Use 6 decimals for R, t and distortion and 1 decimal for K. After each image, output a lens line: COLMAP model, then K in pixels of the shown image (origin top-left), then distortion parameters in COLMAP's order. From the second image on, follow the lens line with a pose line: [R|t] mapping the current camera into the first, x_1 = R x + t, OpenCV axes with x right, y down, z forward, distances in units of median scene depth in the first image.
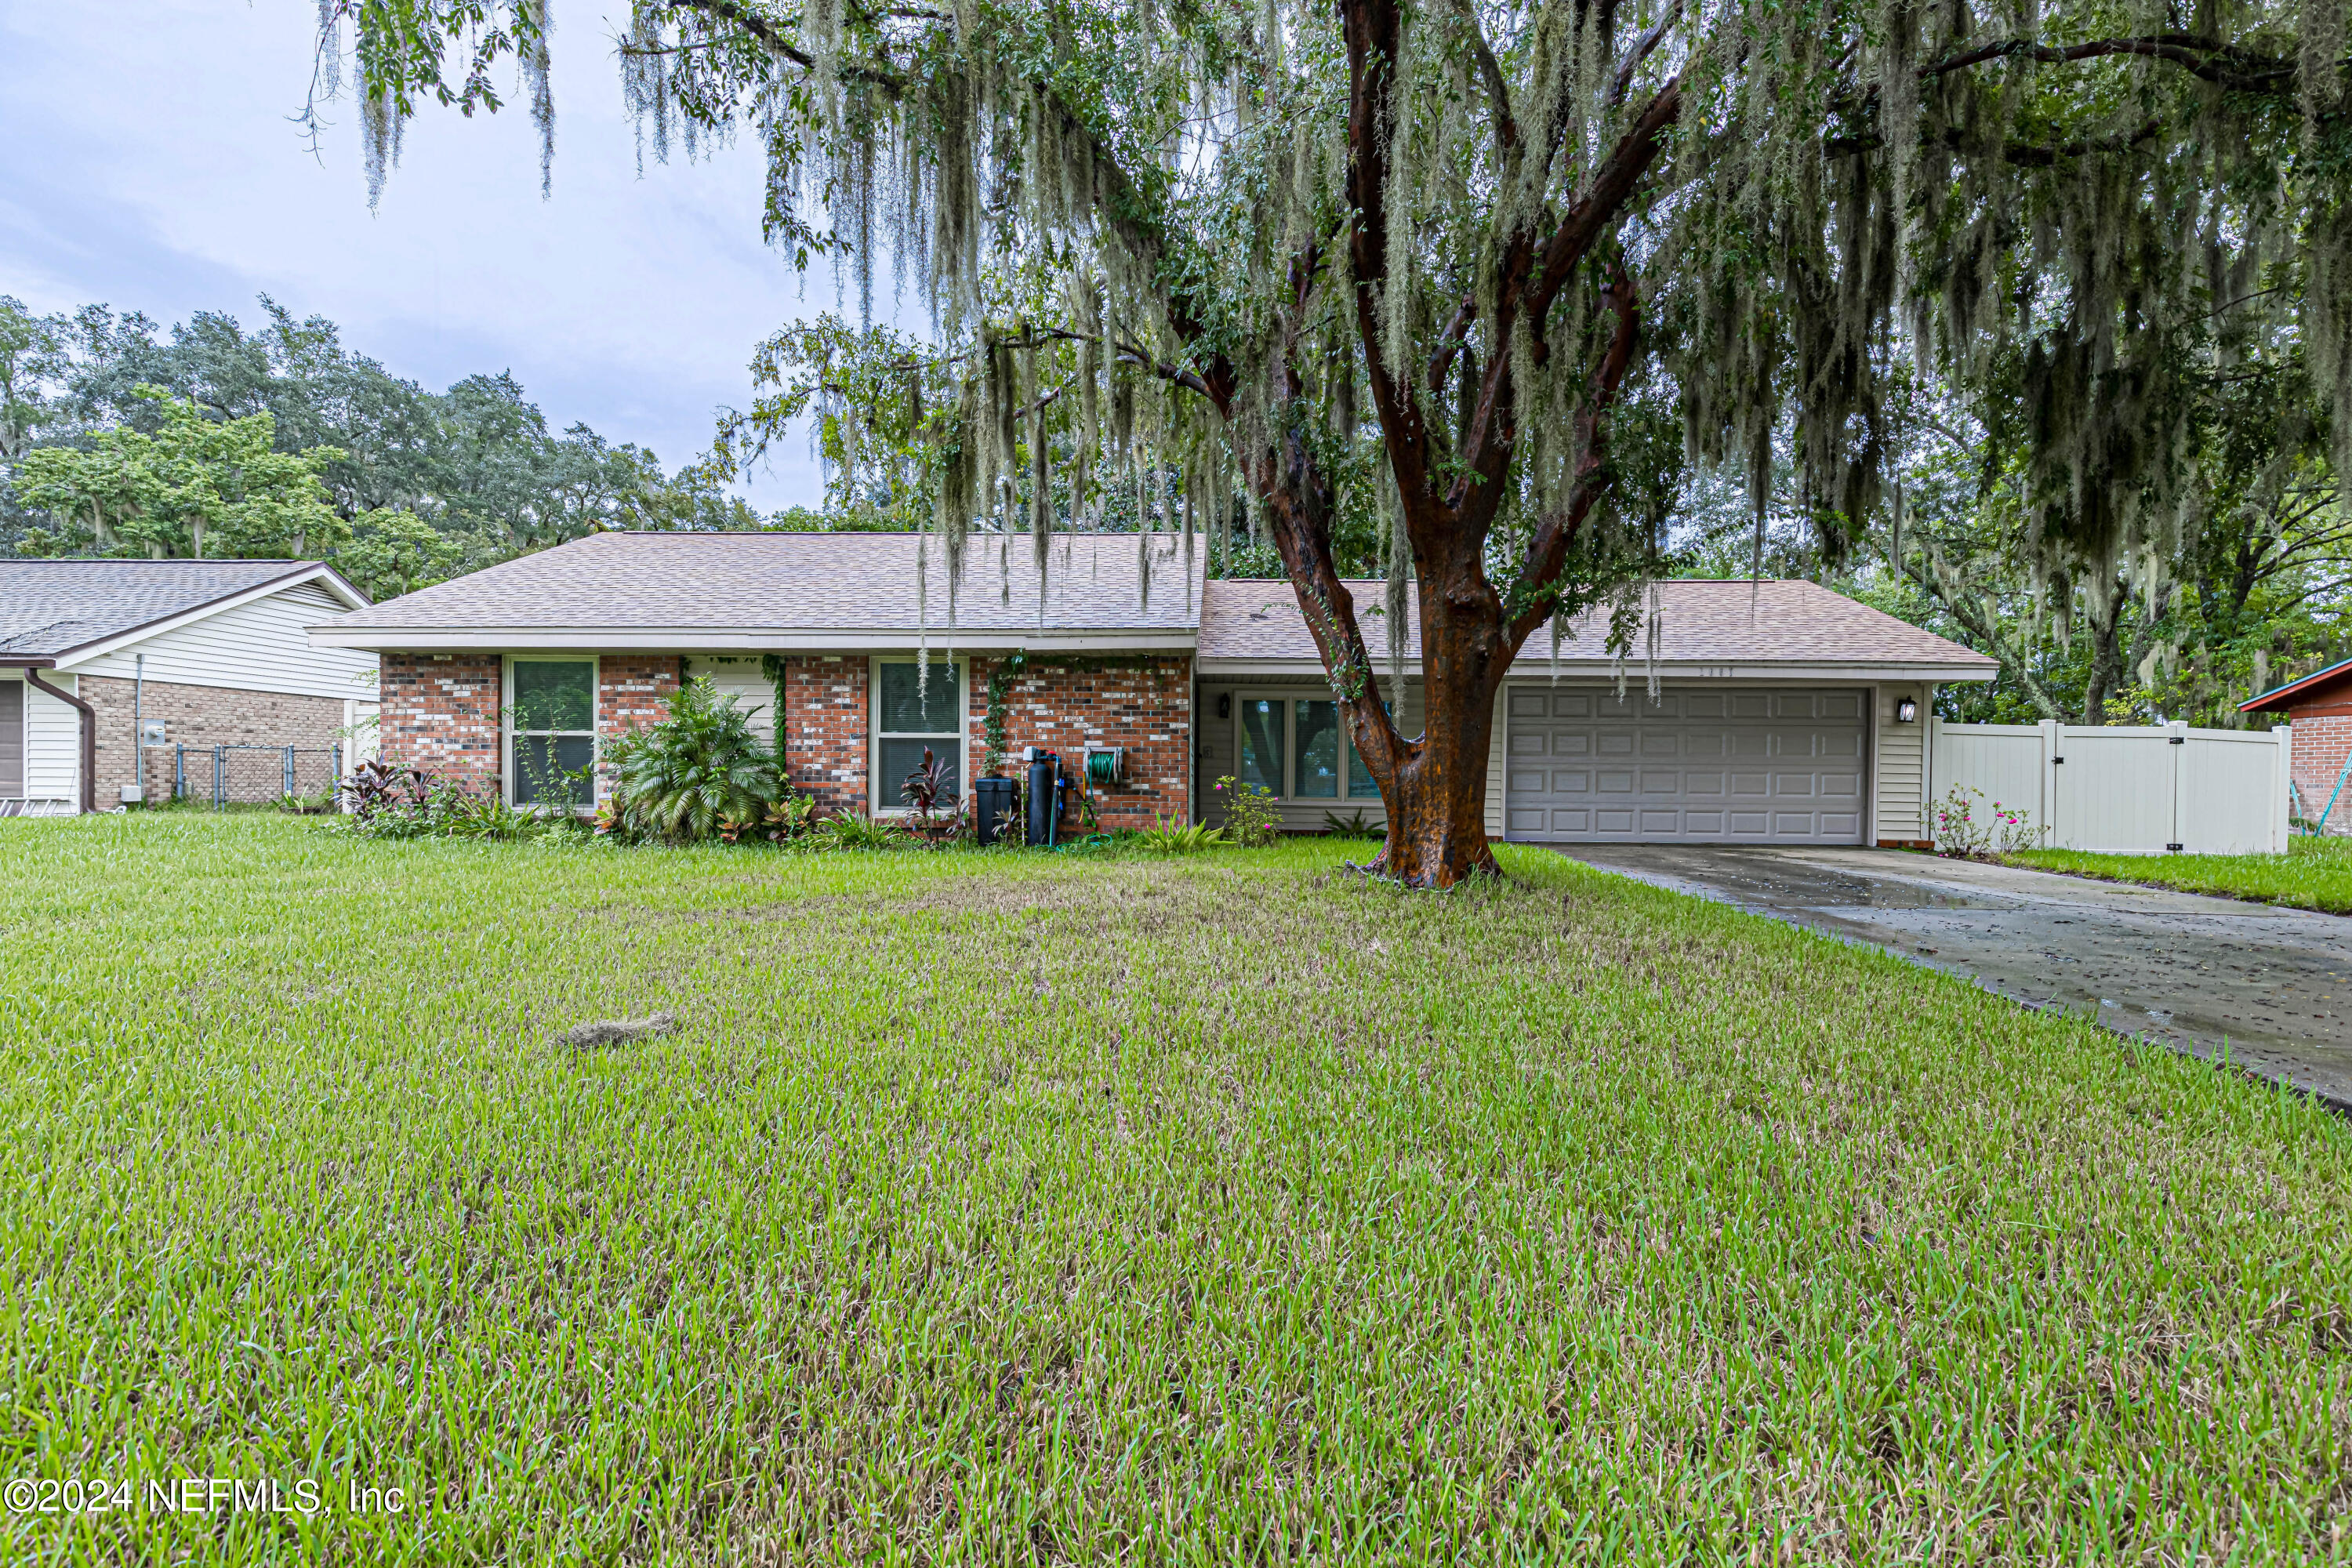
lens RADIAL K [[1074.9, 0, 1175.2], [0, 1074.9, 778.9], [0, 0, 1]] dist [0.011237, -0.002083]
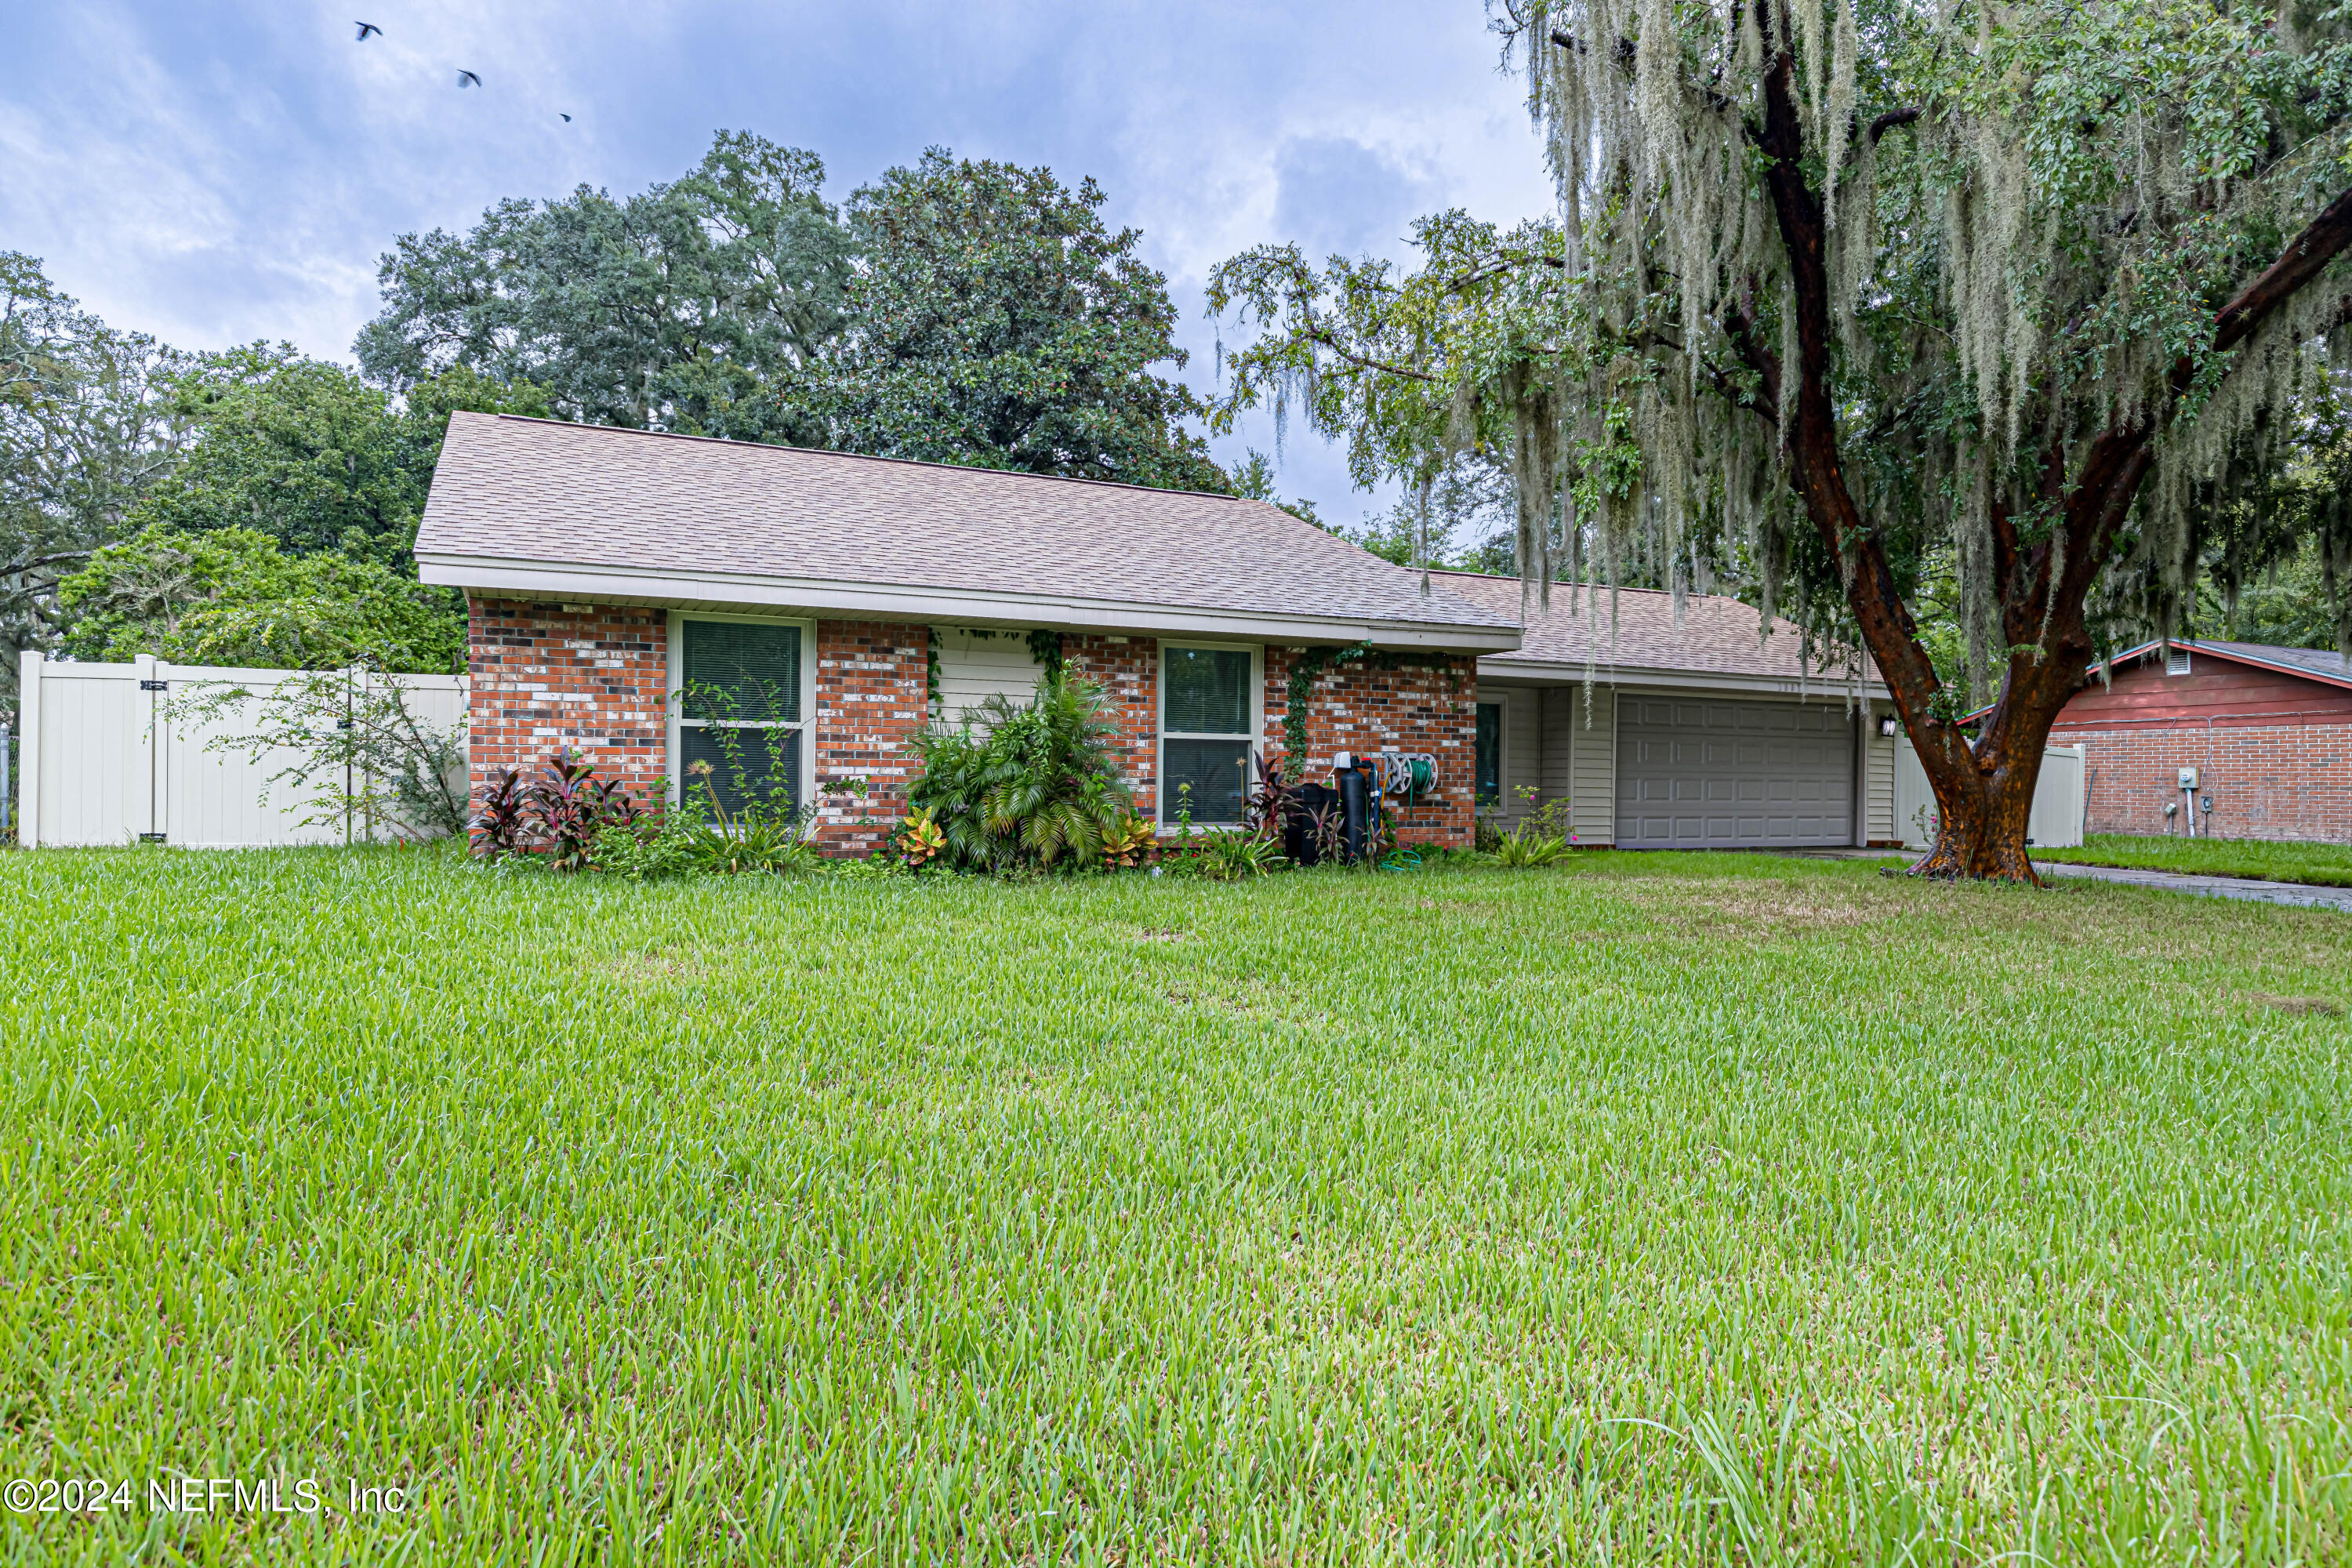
lens RADIAL K [[1424.5, 0, 1176.1], [0, 1424.5, 785.0], [0, 0, 1]] dist [0.002714, -0.000044]
pose [[0.879966, 0.000136, 0.475038, -0.785225], [-0.003624, 0.999973, 0.006425, -0.009651], [-0.475024, -0.007376, 0.879942, 0.040267]]
